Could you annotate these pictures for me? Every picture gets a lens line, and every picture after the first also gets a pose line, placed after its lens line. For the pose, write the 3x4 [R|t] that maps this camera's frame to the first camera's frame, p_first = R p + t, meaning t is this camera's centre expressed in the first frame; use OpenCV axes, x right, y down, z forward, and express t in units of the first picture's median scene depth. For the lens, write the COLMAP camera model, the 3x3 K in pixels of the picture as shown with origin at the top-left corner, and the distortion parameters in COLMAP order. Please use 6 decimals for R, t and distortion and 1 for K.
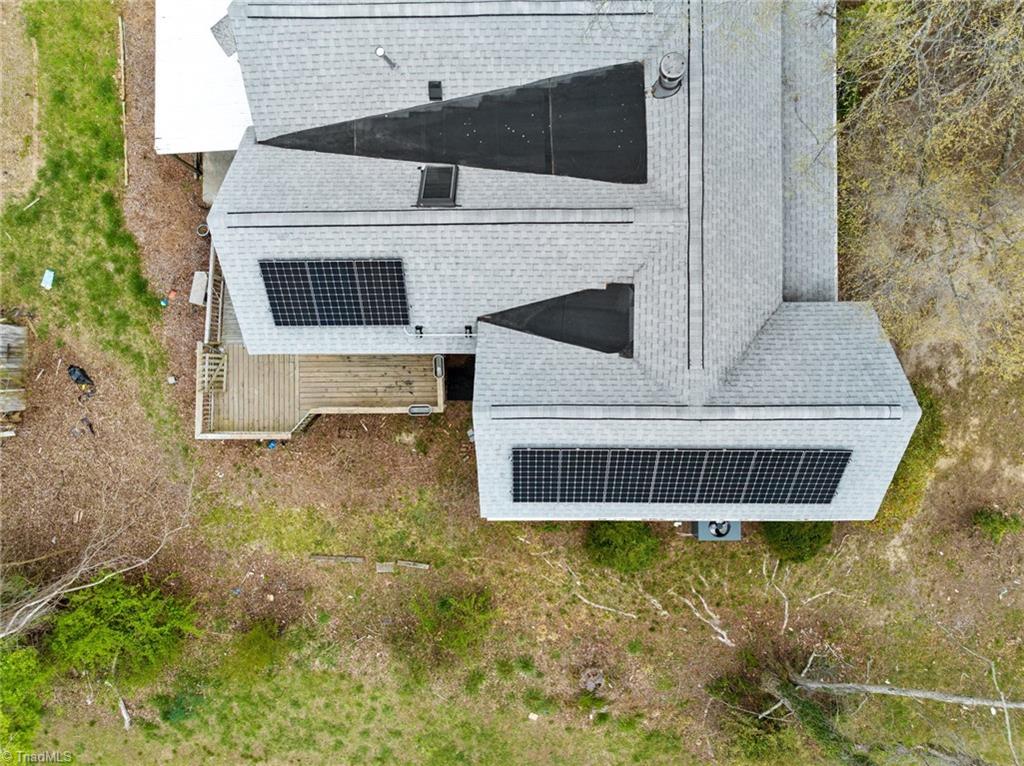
lens RADIAL K [[721.0, 0, 509.0], [0, 721.0, 383.2], [0, 0, 1]] dist [-0.047626, -0.000359]
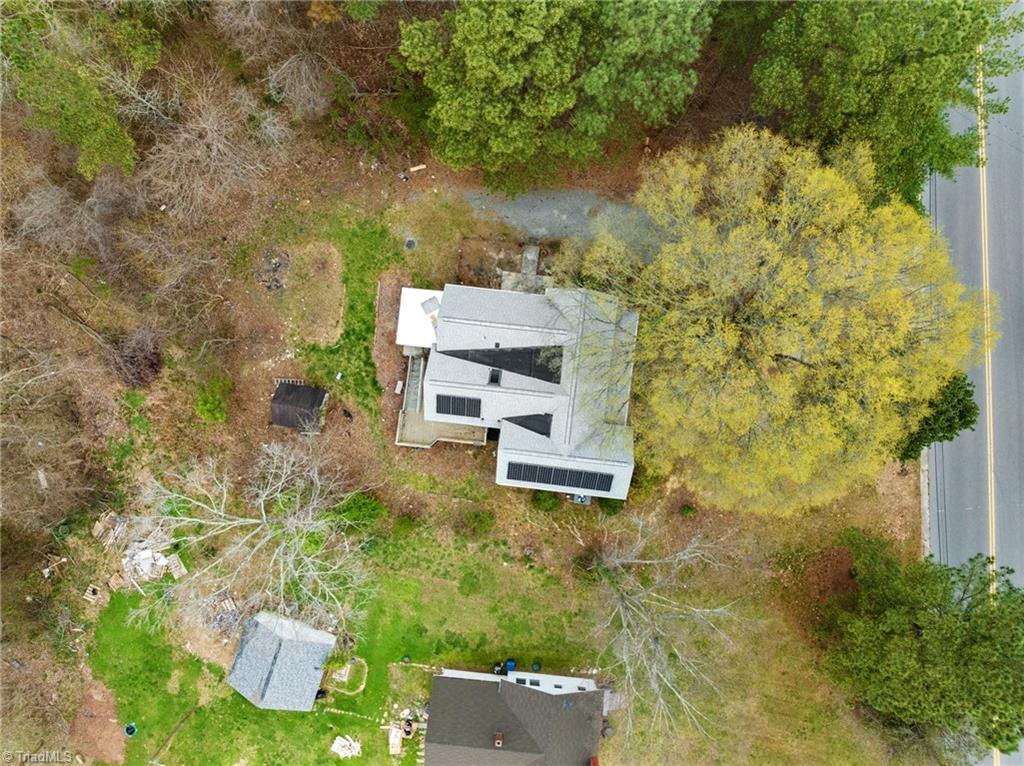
lens RADIAL K [[721.0, 0, 514.1], [0, 721.0, 382.9], [0, 0, 1]] dist [-0.047626, -0.000359]
pose [[0.993308, 0.115441, -0.003667, 0.000189], [-0.115448, 0.993312, -0.001773, -0.191815], [0.003438, 0.002185, 0.999992, -1.652549]]
